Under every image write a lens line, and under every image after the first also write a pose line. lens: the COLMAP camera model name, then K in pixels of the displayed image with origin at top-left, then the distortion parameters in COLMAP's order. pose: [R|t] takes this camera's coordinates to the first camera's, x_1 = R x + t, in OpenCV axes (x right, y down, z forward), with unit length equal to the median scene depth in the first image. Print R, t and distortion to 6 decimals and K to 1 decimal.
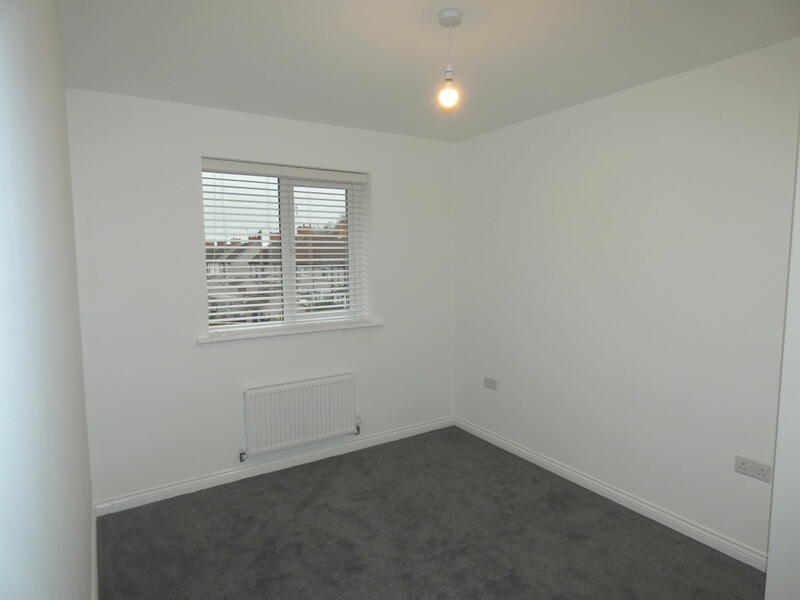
lens RADIAL K [[476.7, 0, 400.0], [0, 476.7, 300.0], [0, 0, 1]] dist [-0.001501, -0.000883]
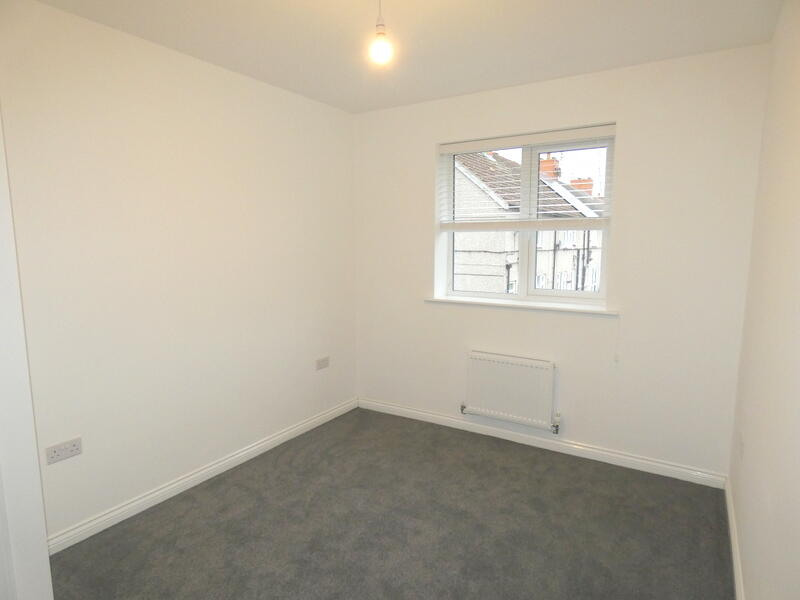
lens RADIAL K [[469.0, 0, 401.2], [0, 469.0, 281.7], [0, 0, 1]] dist [-0.001711, -0.000730]
pose [[0.421018, 0.096818, -0.901871, 0.558950], [-0.076848, 0.994520, 0.070889, -0.032911], [0.903791, 0.039462, 0.426151, 0.388799]]
